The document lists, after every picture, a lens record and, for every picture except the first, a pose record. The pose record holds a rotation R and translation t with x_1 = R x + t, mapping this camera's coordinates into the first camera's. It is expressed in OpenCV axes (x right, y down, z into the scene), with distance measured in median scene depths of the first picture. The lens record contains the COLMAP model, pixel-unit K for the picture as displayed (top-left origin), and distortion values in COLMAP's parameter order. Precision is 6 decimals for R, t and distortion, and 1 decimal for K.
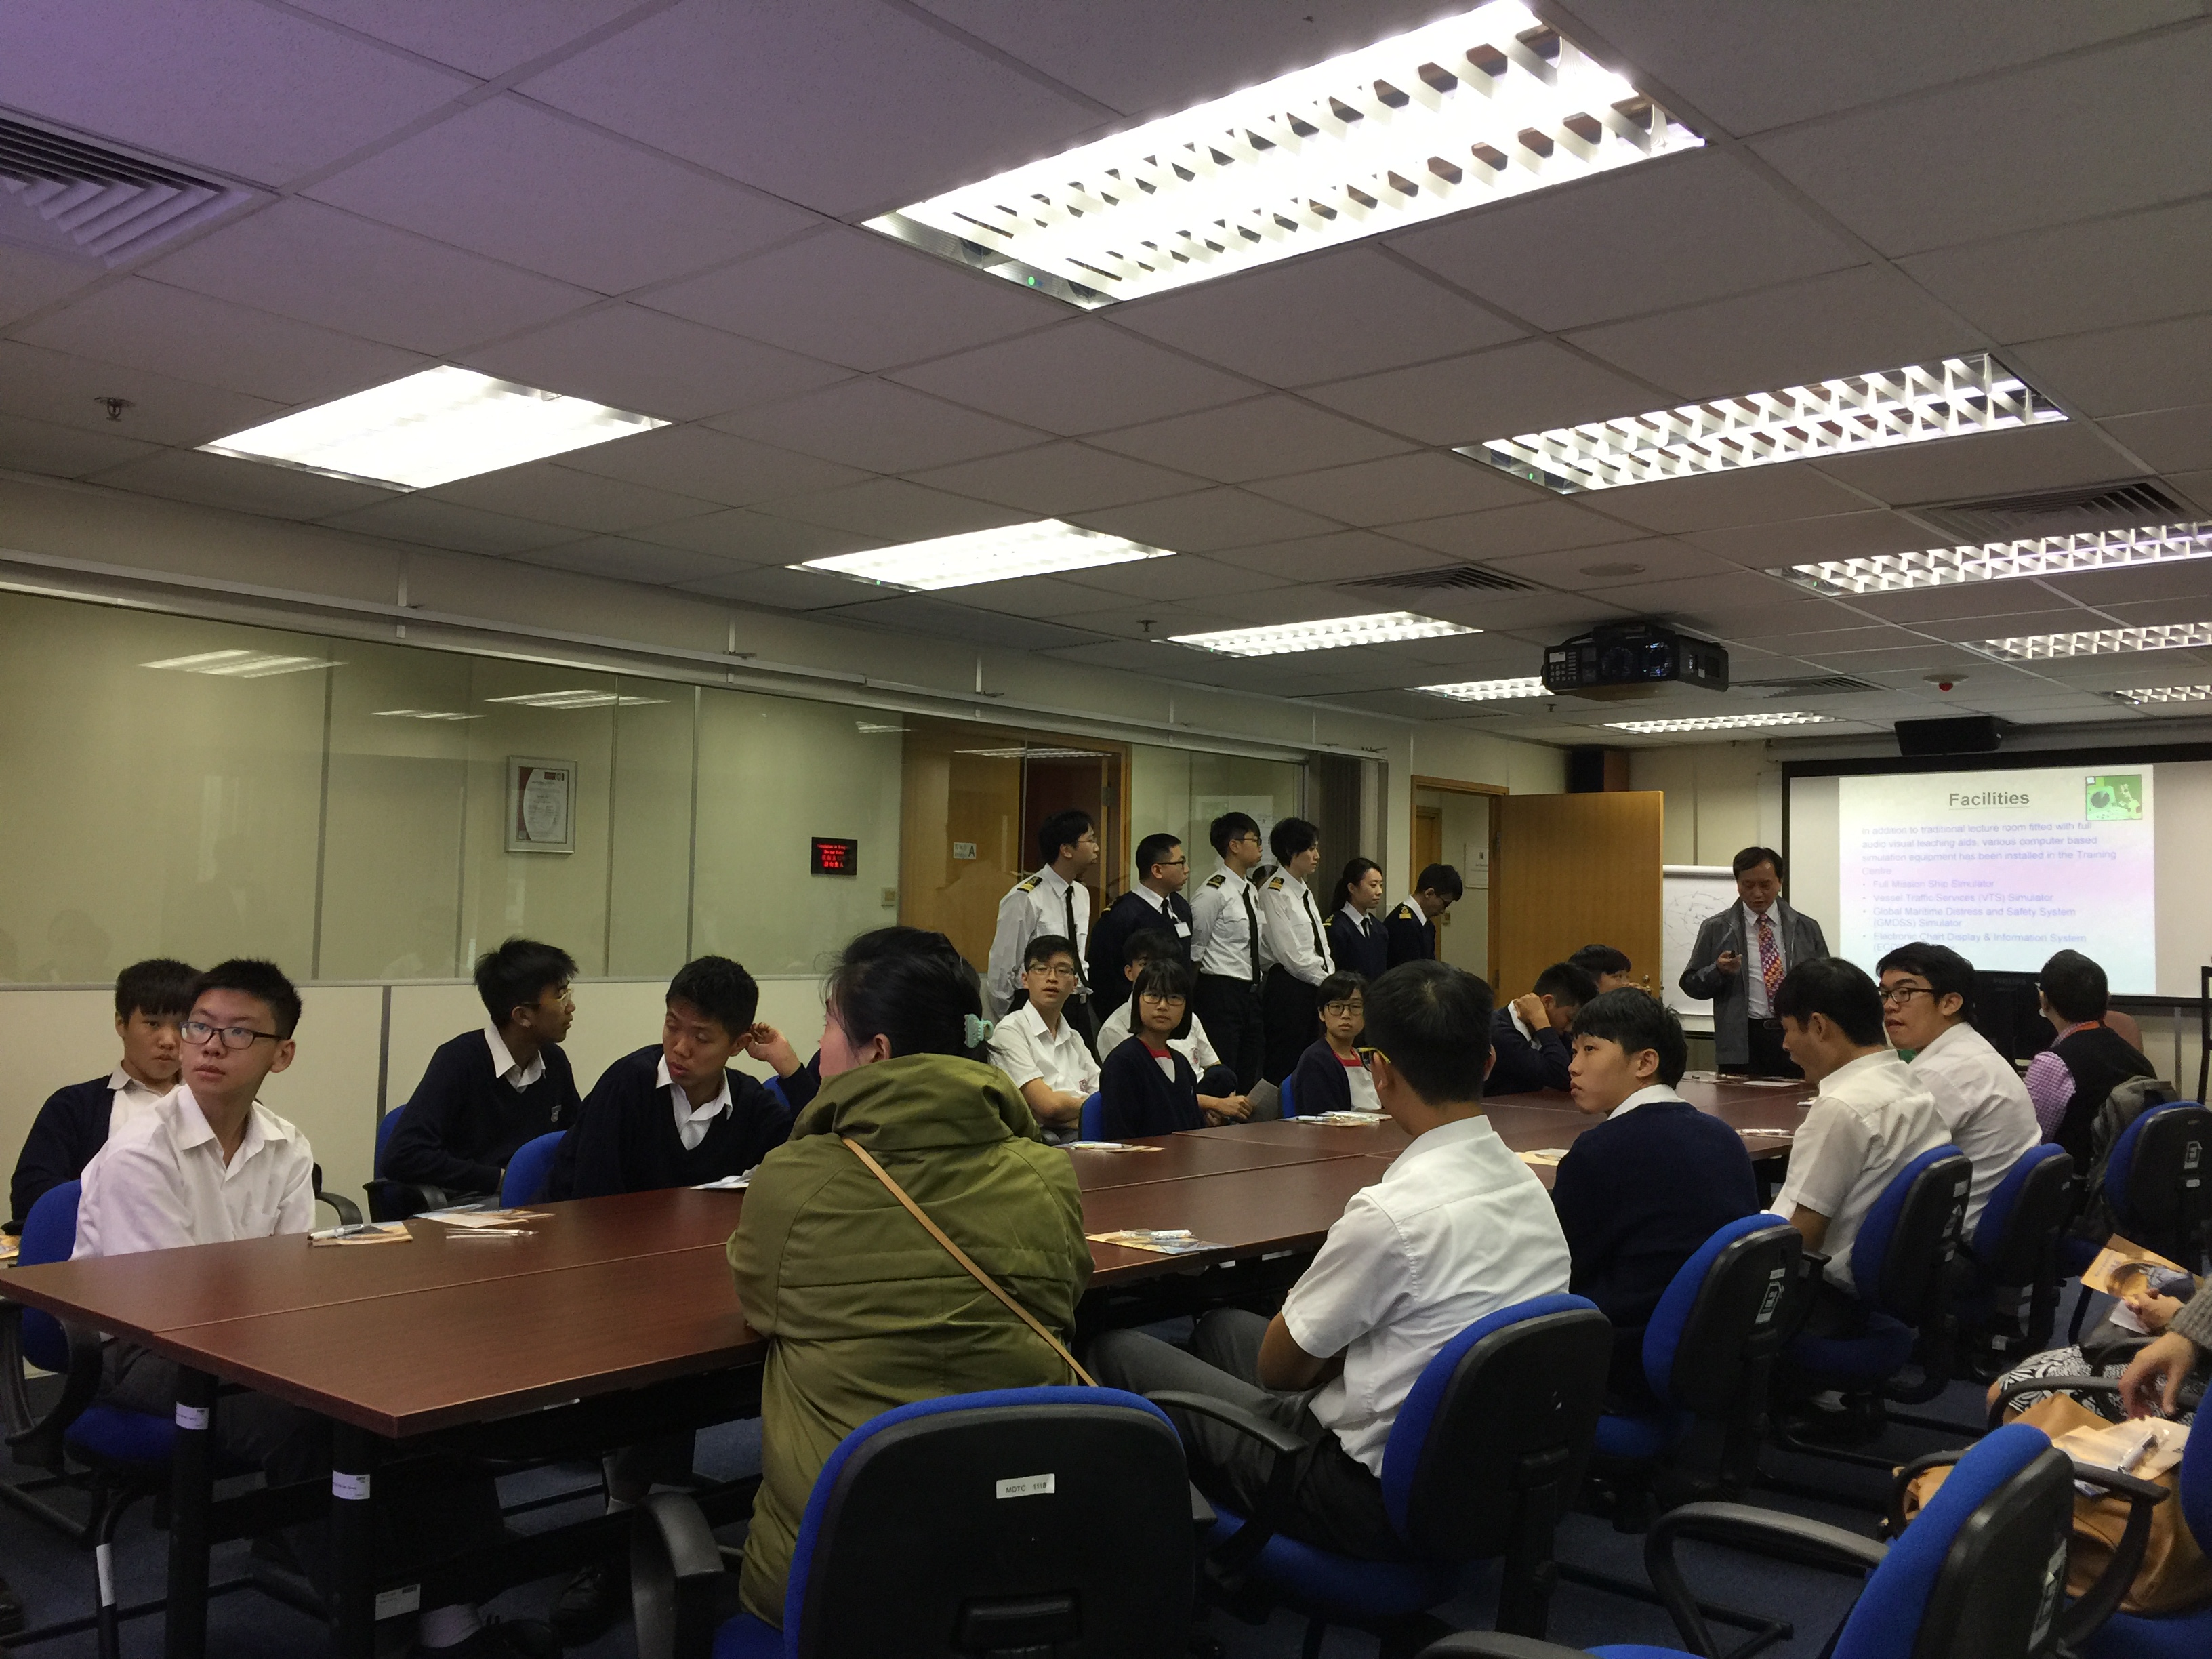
lens RADIAL K [[1900.2, 0, 1117.0], [0, 1900.2, 804.0], [0, 0, 1]] dist [0.071666, -0.075298]
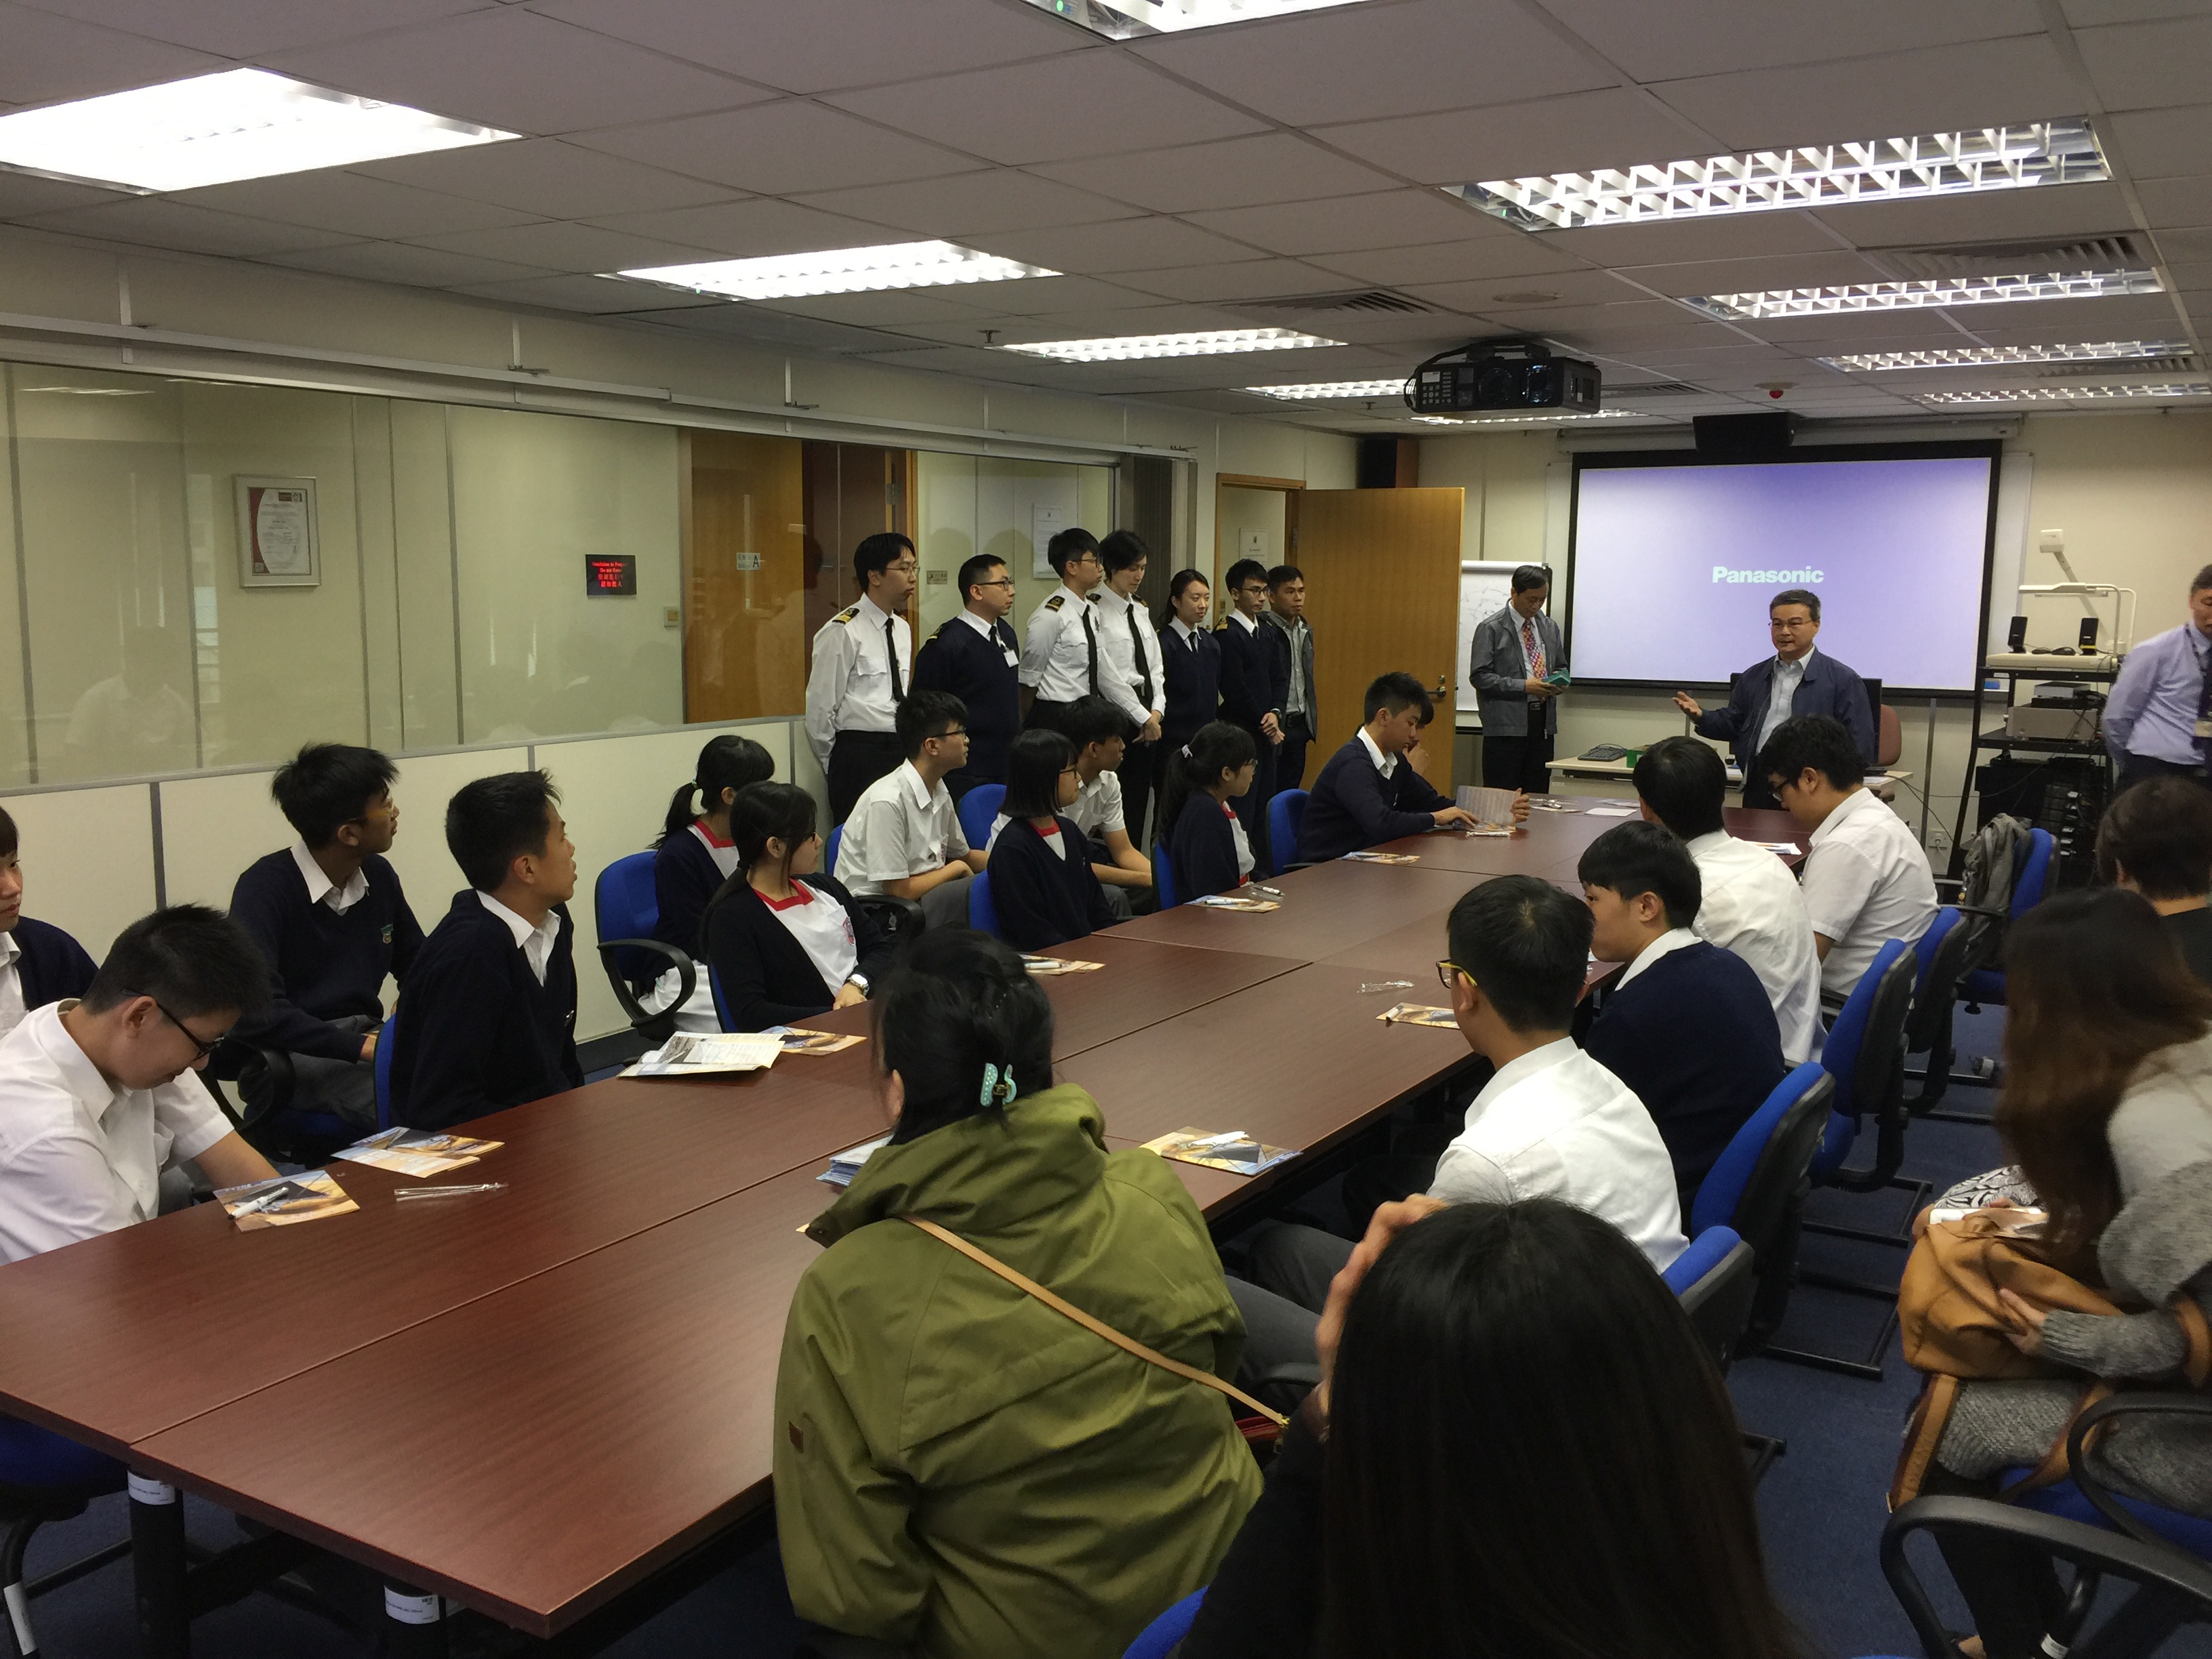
lens RADIAL K [[1900.2, 0, 1117.0], [0, 1900.2, 804.0], [0, 0, 1]] dist [0.071666, -0.075298]
pose [[0.986532, -0.028493, 0.161070, -0.074348], [-0.002652, 0.981796, 0.189921, -0.047090], [-0.163549, -0.187790, 0.968497, 0.076846]]
